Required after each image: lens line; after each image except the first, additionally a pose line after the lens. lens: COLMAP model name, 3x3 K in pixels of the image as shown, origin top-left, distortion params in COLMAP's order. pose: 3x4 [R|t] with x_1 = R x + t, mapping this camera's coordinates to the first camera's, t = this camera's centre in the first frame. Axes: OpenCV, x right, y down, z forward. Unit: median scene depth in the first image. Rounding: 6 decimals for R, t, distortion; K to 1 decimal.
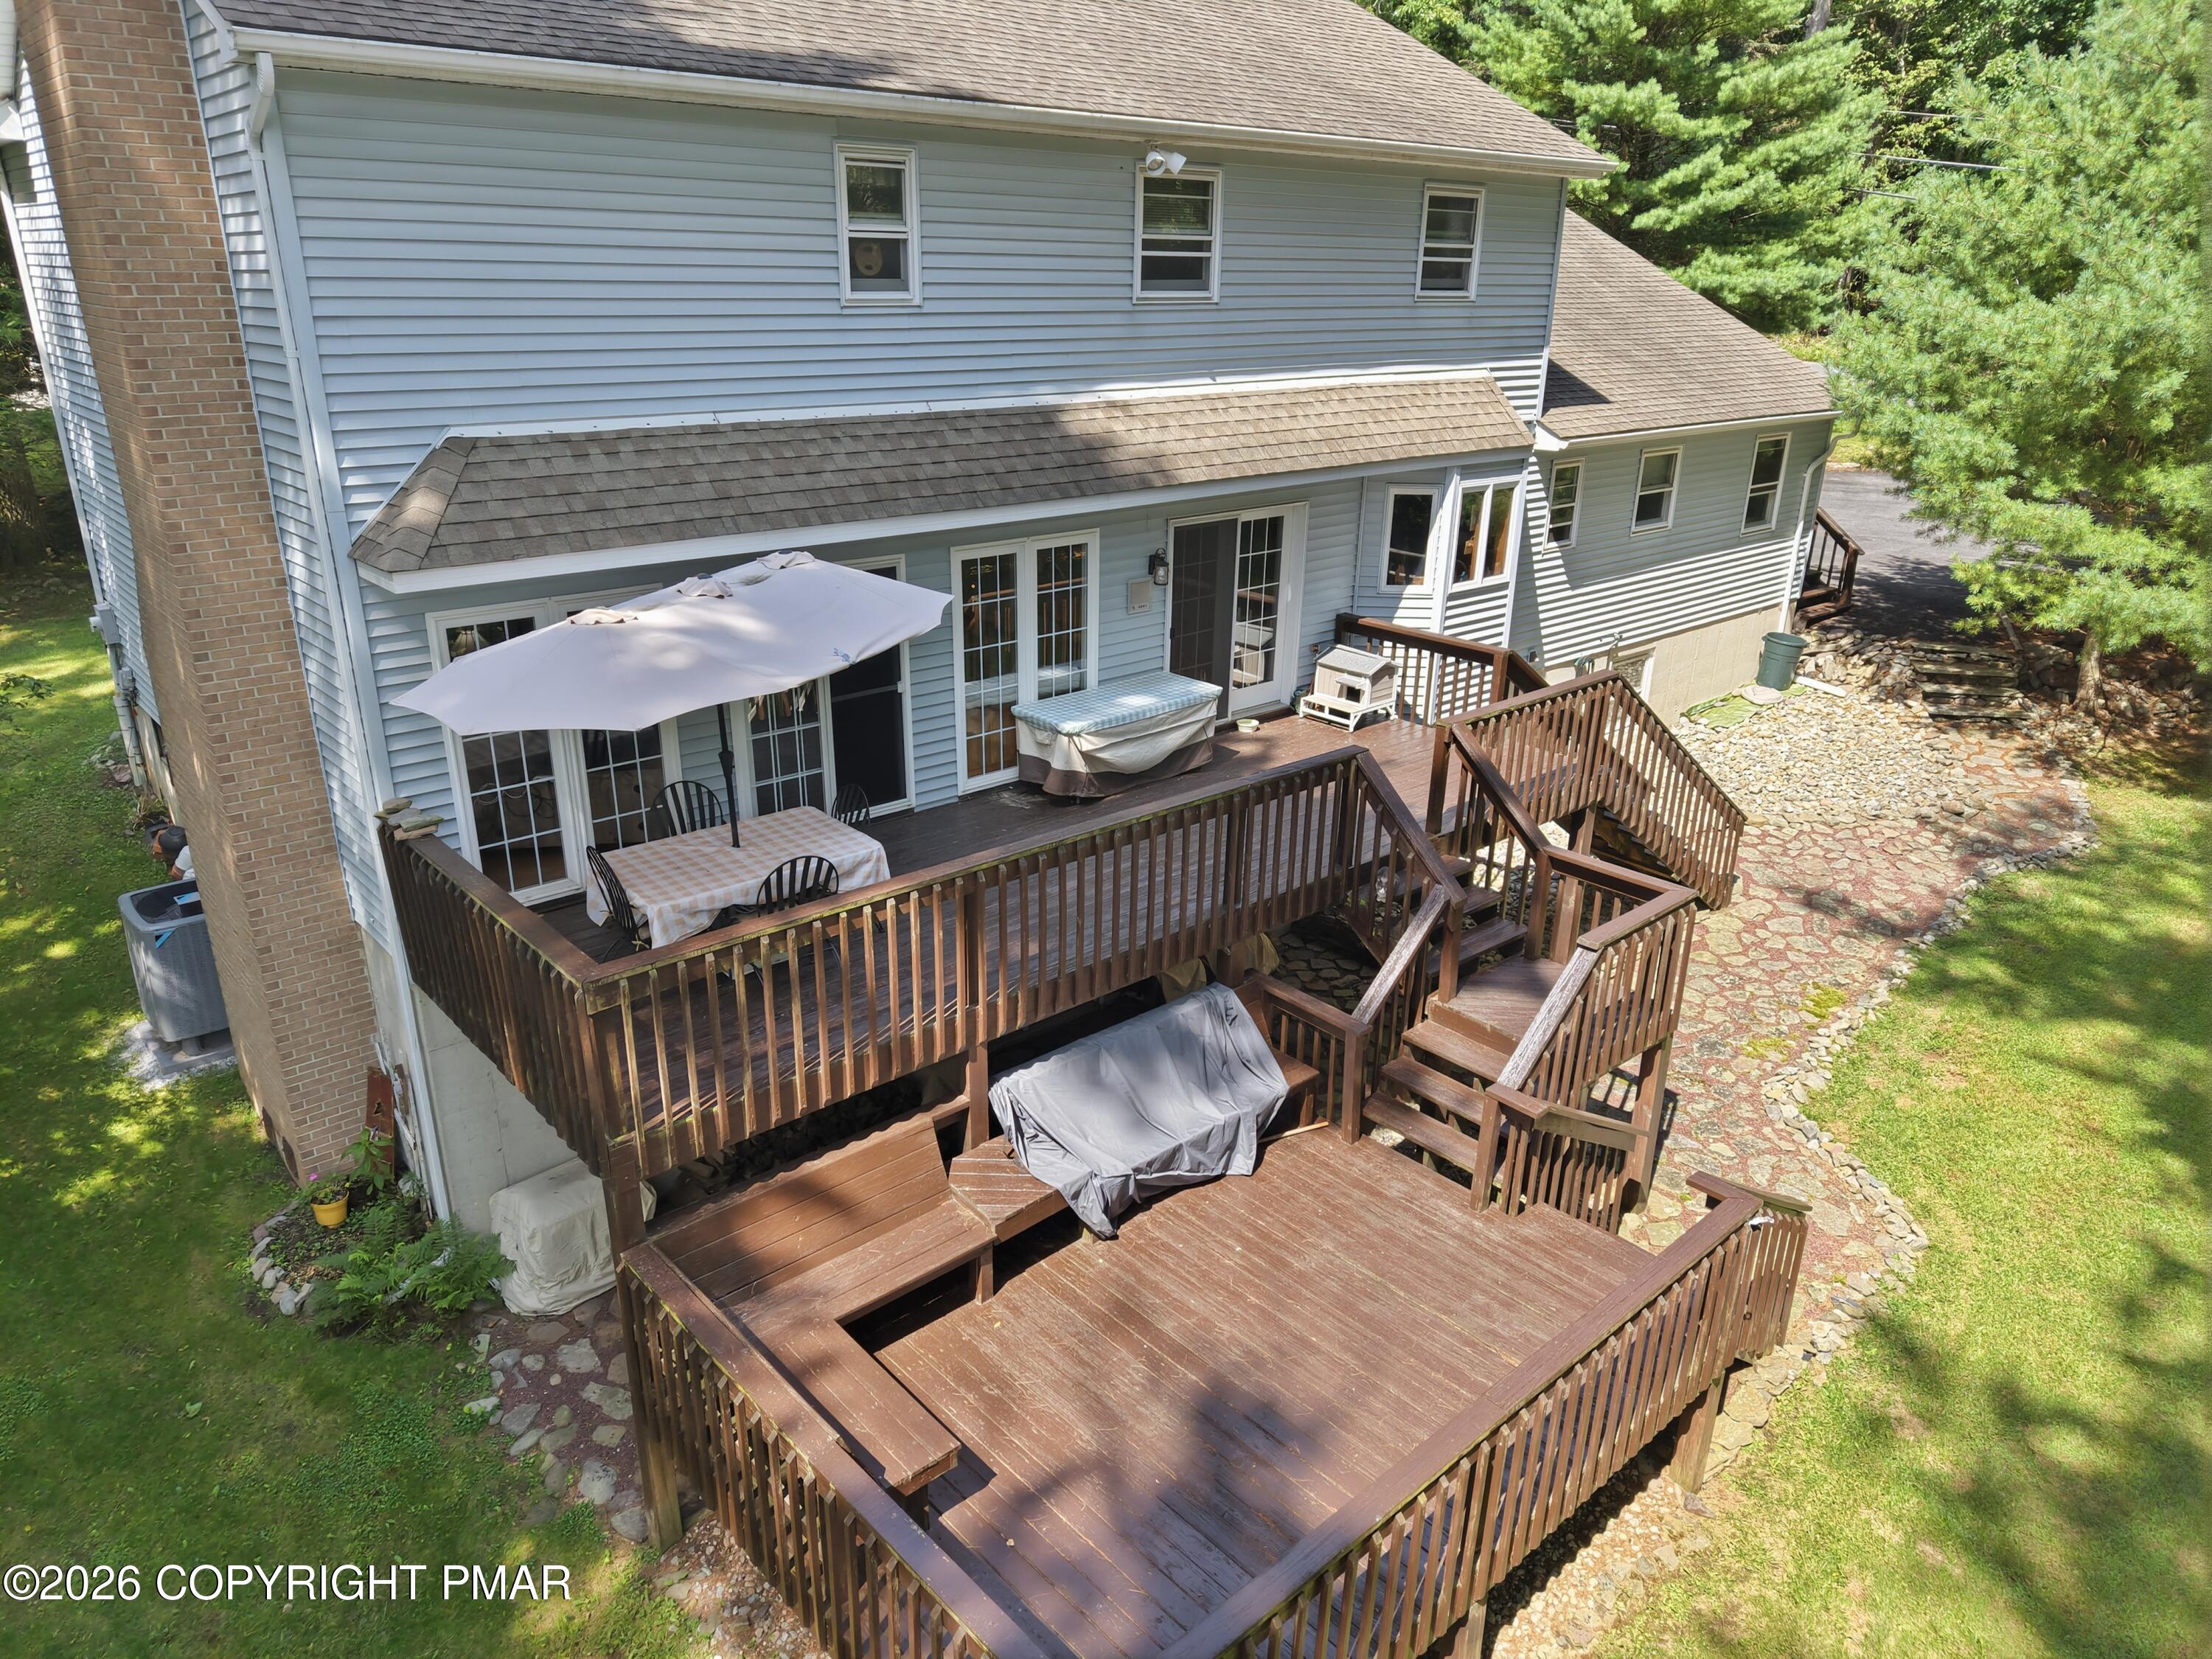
lens RADIAL K [[1470.2, 0, 1107.4], [0, 1470.2, 832.7], [0, 0, 1]] dist [0.035468, -0.037027]
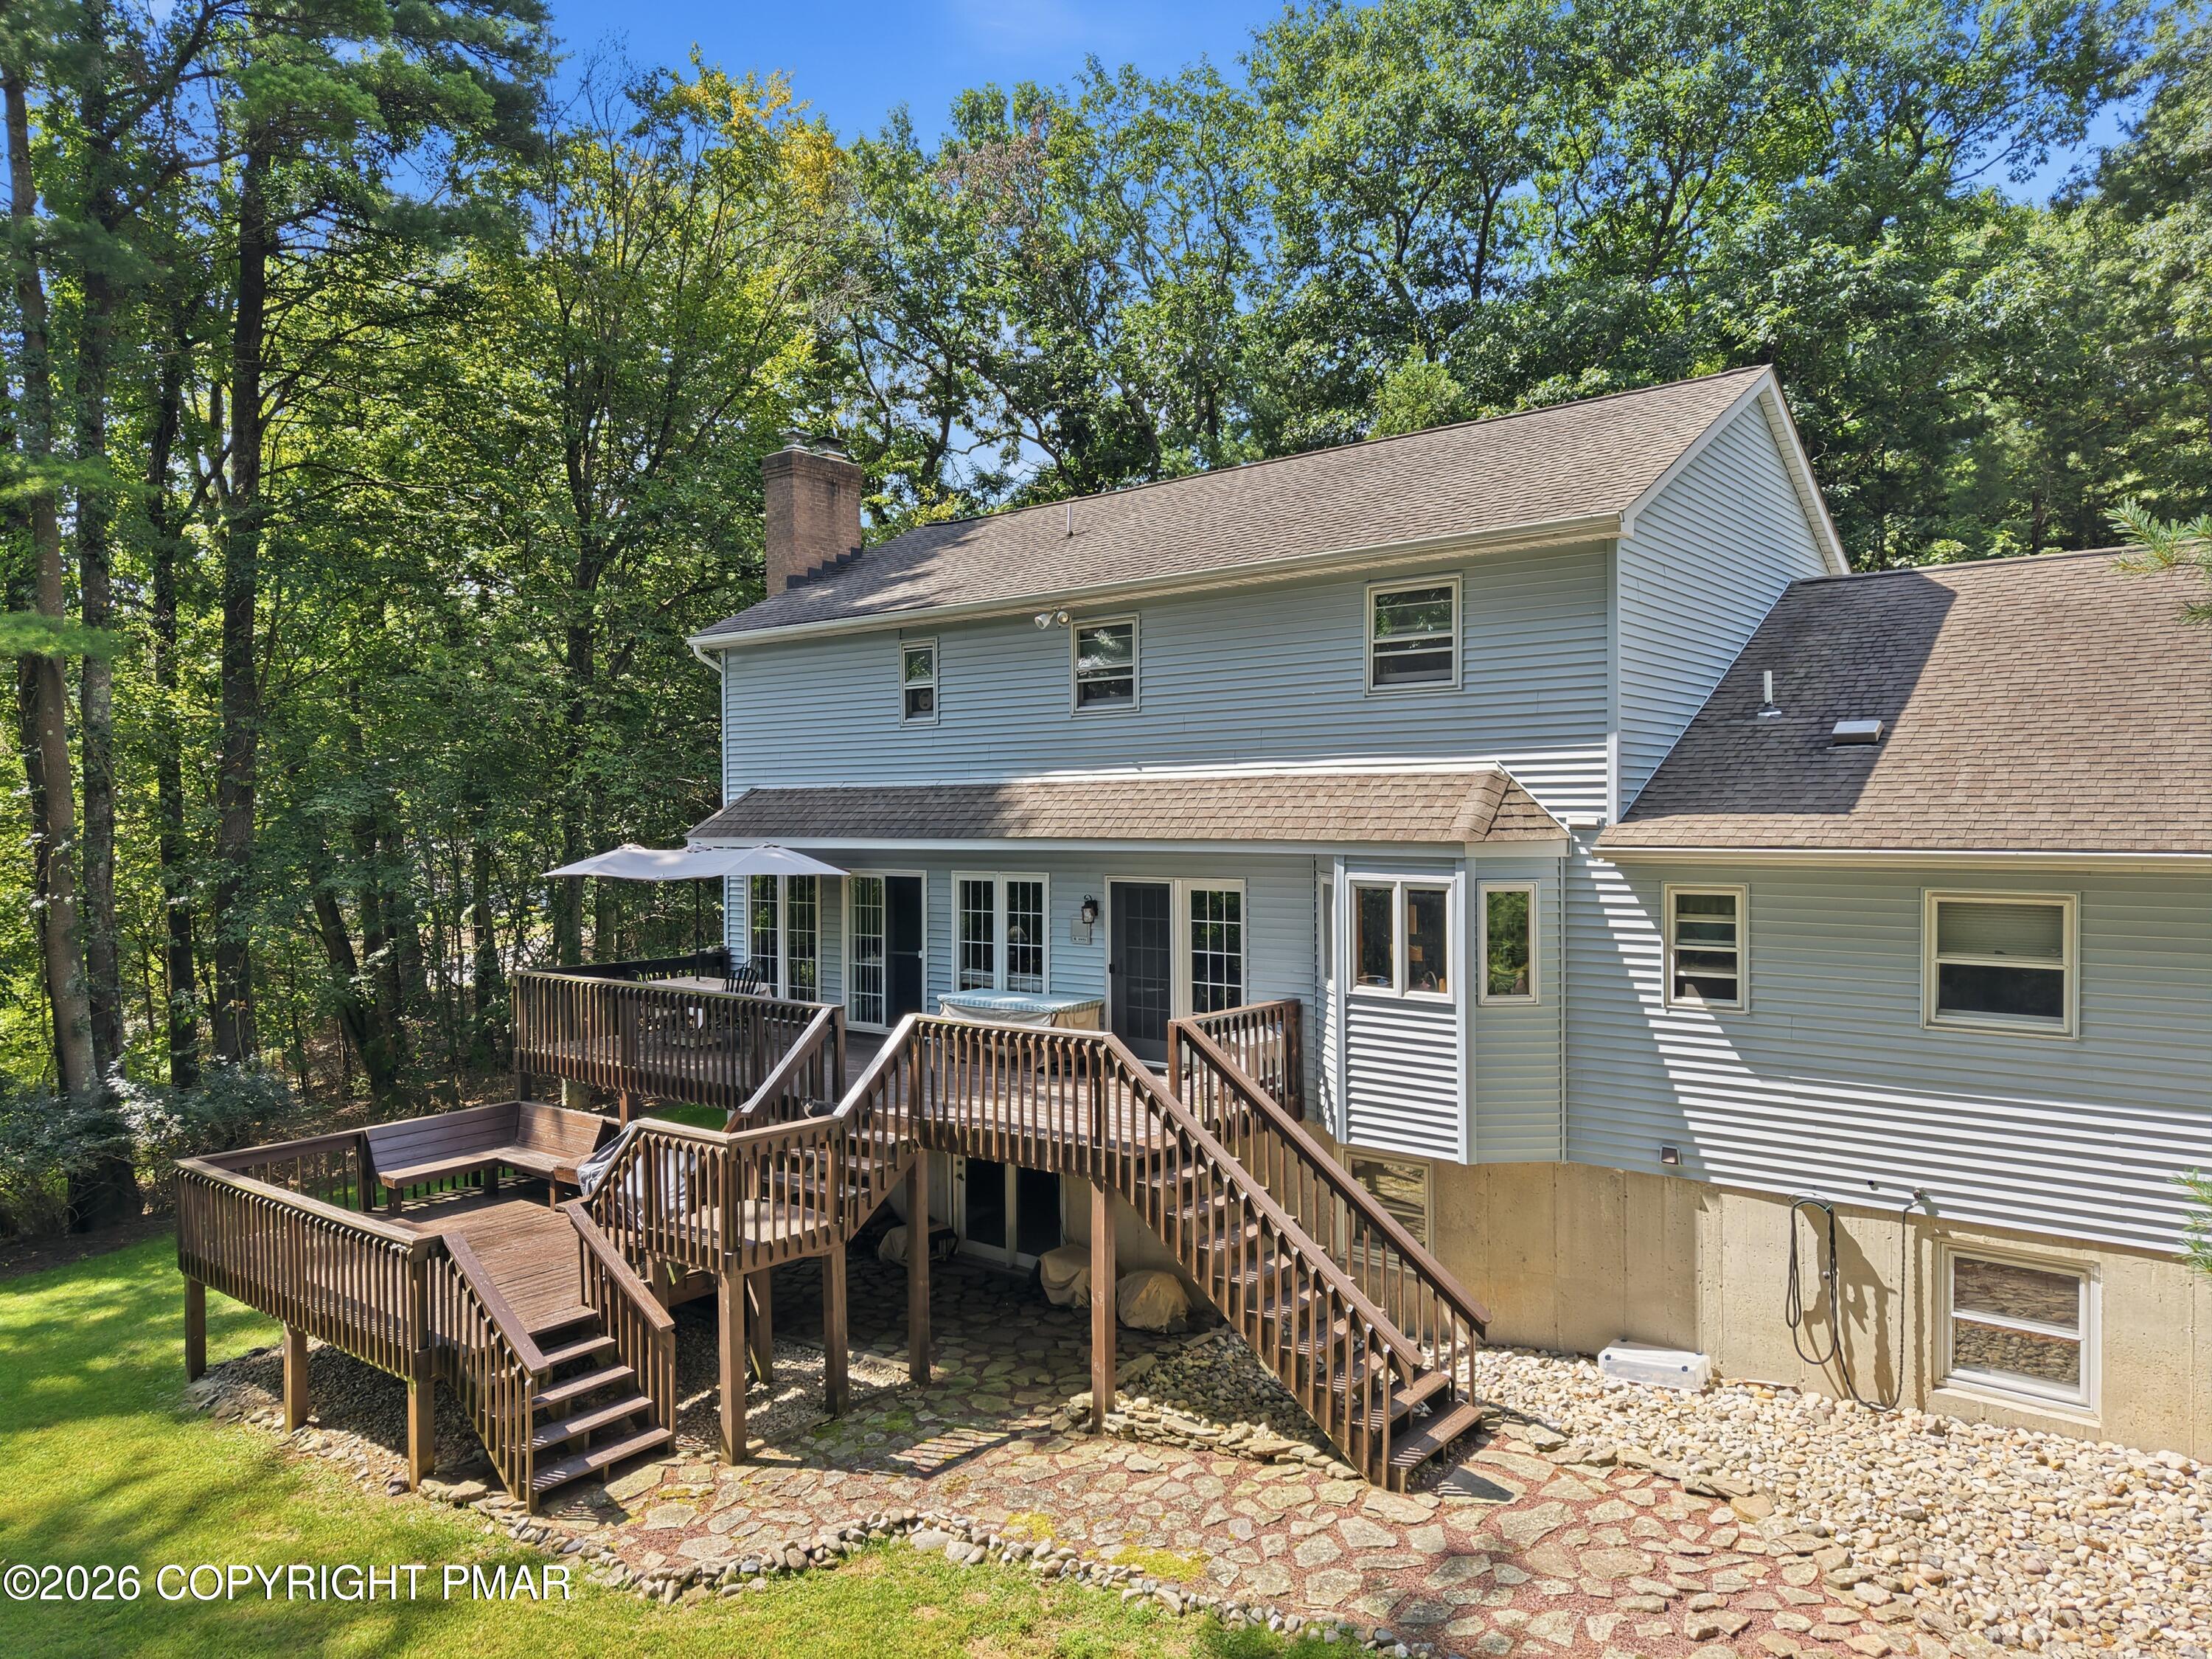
lens RADIAL K [[1470.2, 0, 1102.6], [0, 1470.2, 824.4], [0, 0, 1]] dist [0.035468, -0.037027]
pose [[0.162704, -0.006111, -0.986656, 1.129292], [-0.343383, 0.937118, -0.062429, -0.156596], [0.924995, 0.348959, 0.150374, 0.711956]]
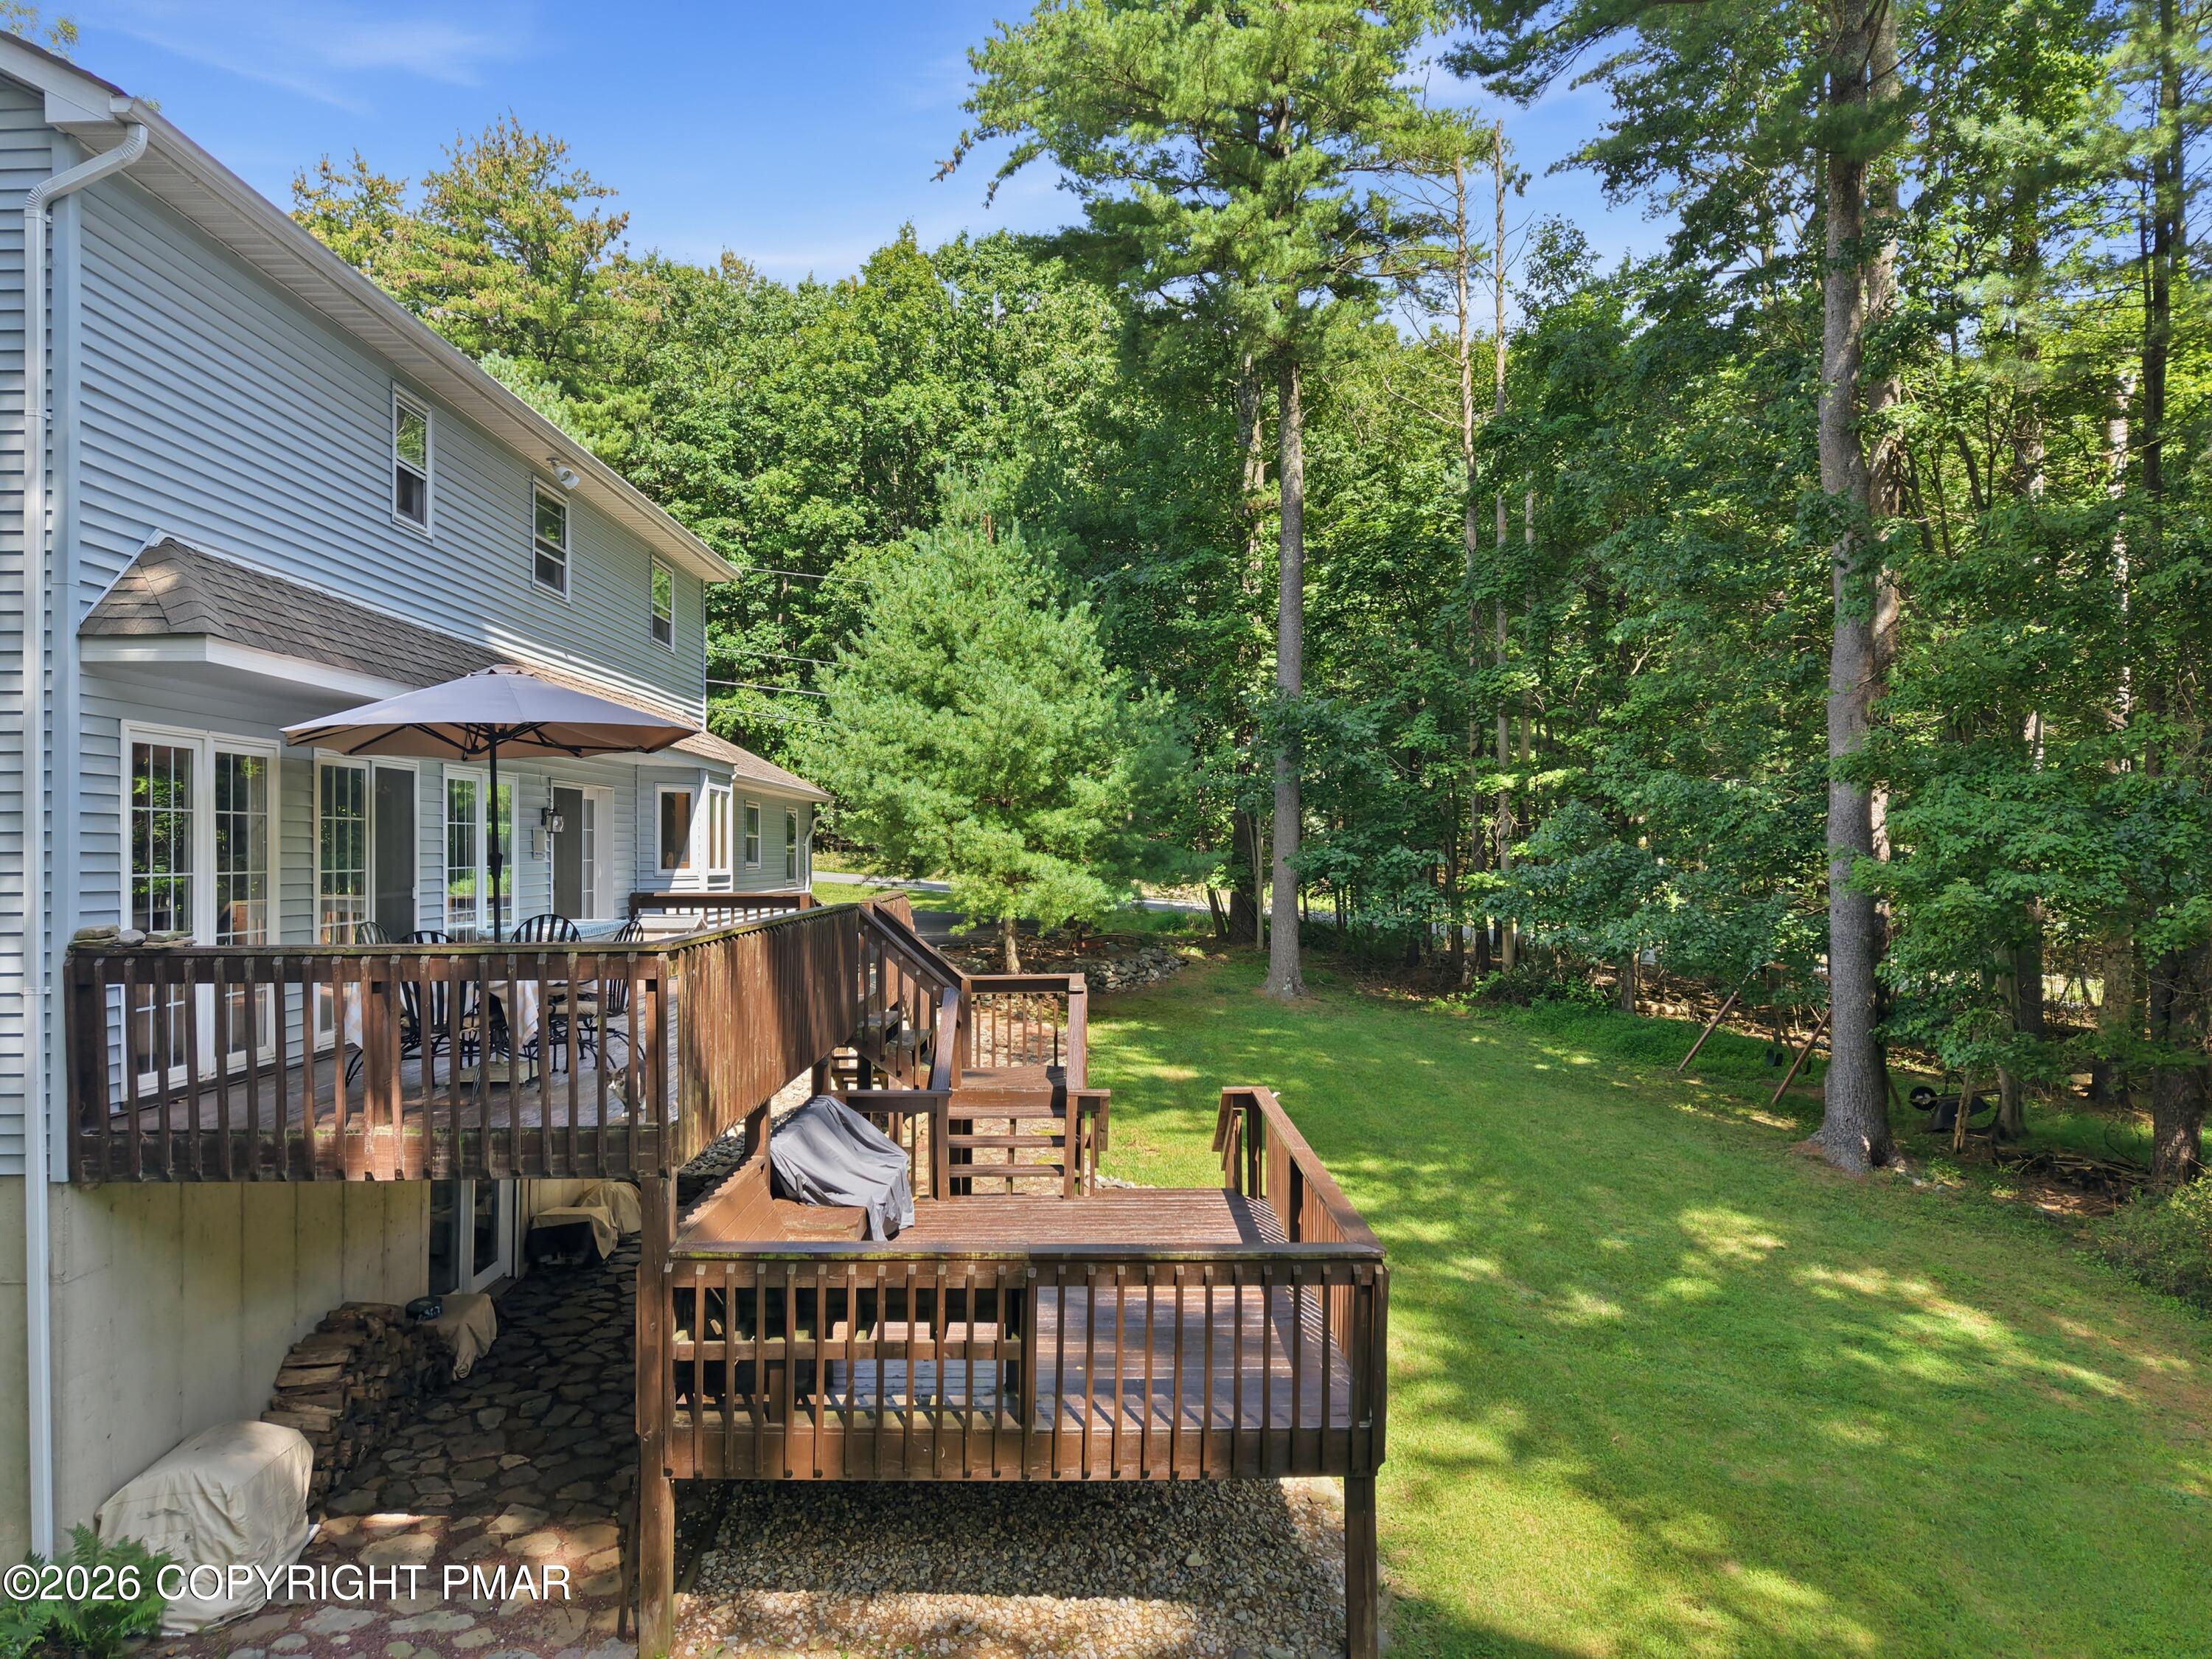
lens RADIAL K [[1470.2, 0, 1102.0], [0, 1470.2, 837.5], [0, 0, 1]] dist [0.035468, -0.037027]
pose [[0.655283, -0.005035, 0.755367, -0.464962], [0.278560, 0.931112, -0.235445, 0.179997], [-0.702146, 0.364698, 0.611544, 0.047964]]
